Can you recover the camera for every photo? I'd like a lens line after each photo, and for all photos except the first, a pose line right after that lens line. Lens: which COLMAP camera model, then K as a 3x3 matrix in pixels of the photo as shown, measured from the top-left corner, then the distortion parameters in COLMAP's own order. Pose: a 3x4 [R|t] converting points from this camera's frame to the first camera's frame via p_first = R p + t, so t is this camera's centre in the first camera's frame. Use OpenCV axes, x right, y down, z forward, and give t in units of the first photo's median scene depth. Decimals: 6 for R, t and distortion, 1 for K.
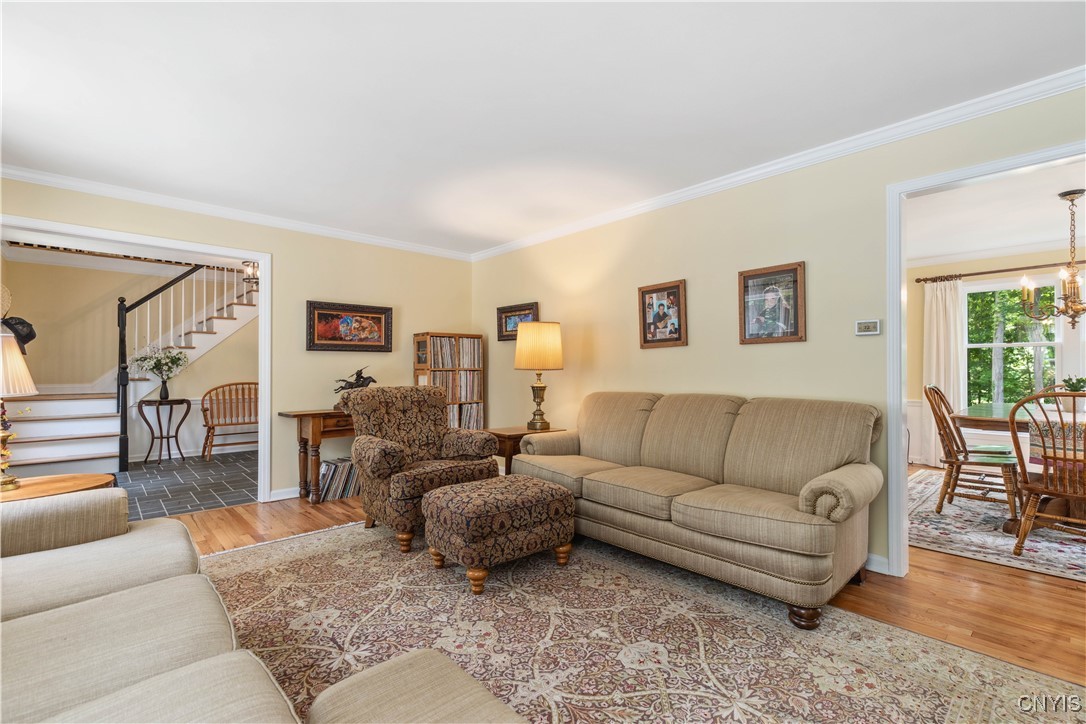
lens RADIAL K [[488.4, 0, 548.0], [0, 488.4, 371.8], [0, 0, 1]] dist [0.004920, -0.000776]
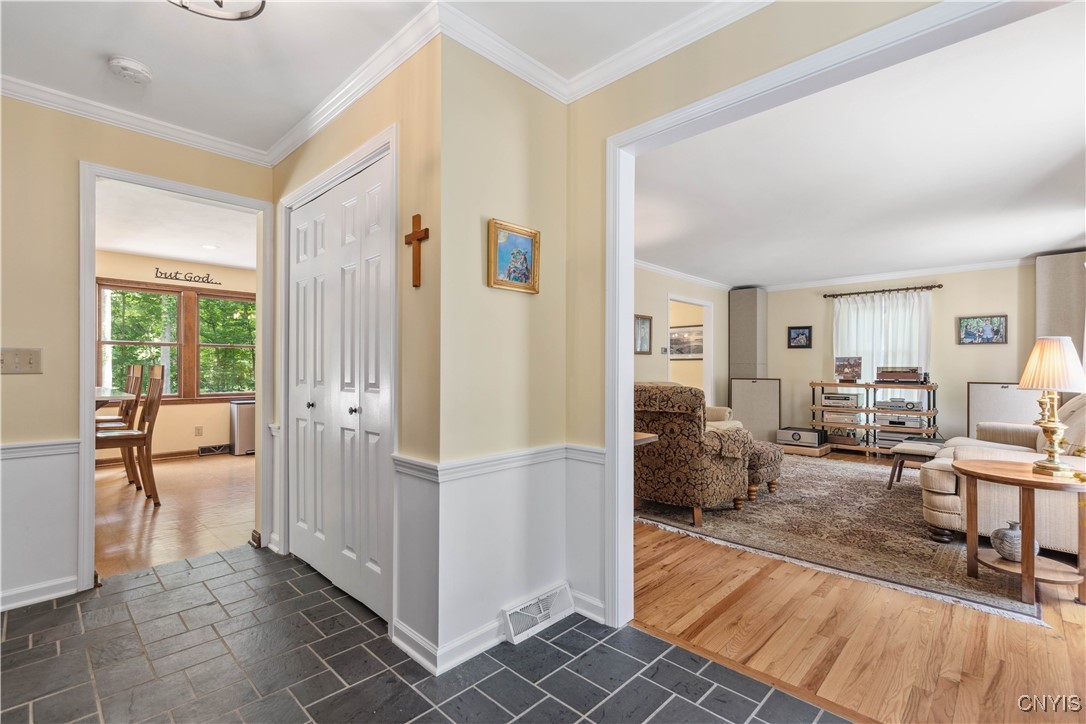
lens RADIAL K [[488.4, 0, 547.7], [0, 488.4, 366.5], [0, 0, 1]] dist [0.004920, -0.000776]
pose [[-0.054393, 0.006215, 0.998500, -1.417609], [0.000280, 0.999981, -0.006209, 0.001301], [-0.998520, -0.000059, -0.054394, 1.435887]]
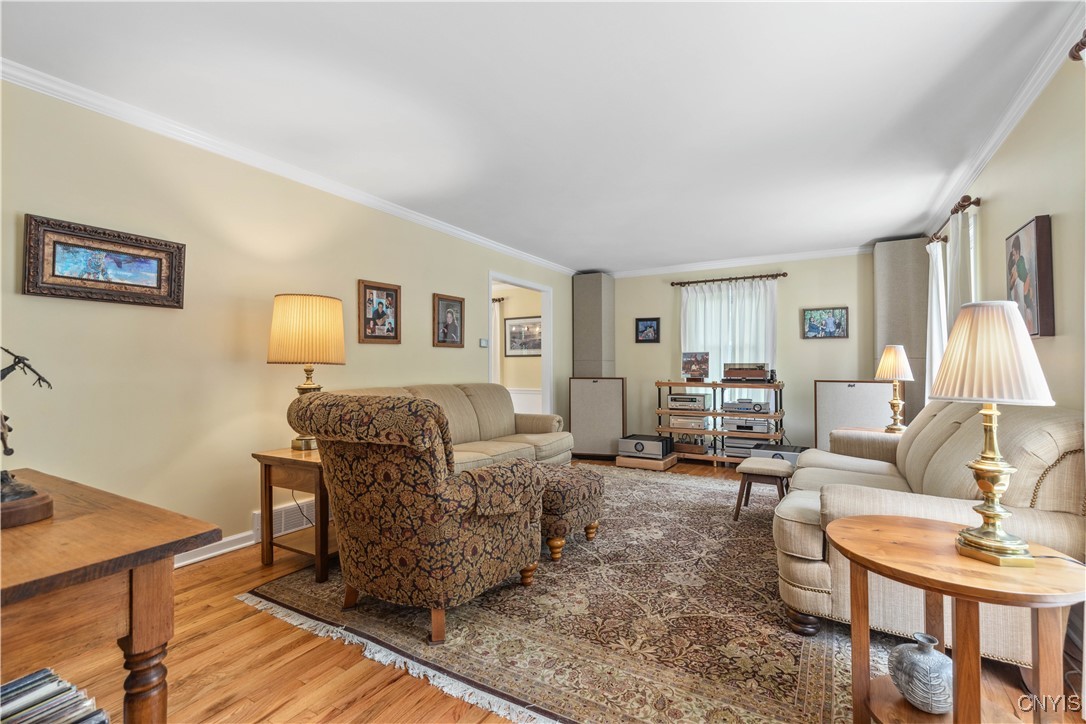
lens RADIAL K [[488.4, 0, 549.4], [0, 488.4, 356.0], [0, 0, 1]] dist [0.004920, -0.000776]
pose [[-0.287711, 0.024368, 0.957407, -1.007289], [0.004152, 0.999699, -0.024197, 0.003781], [-0.957708, -0.002987, -0.287725, 1.100490]]
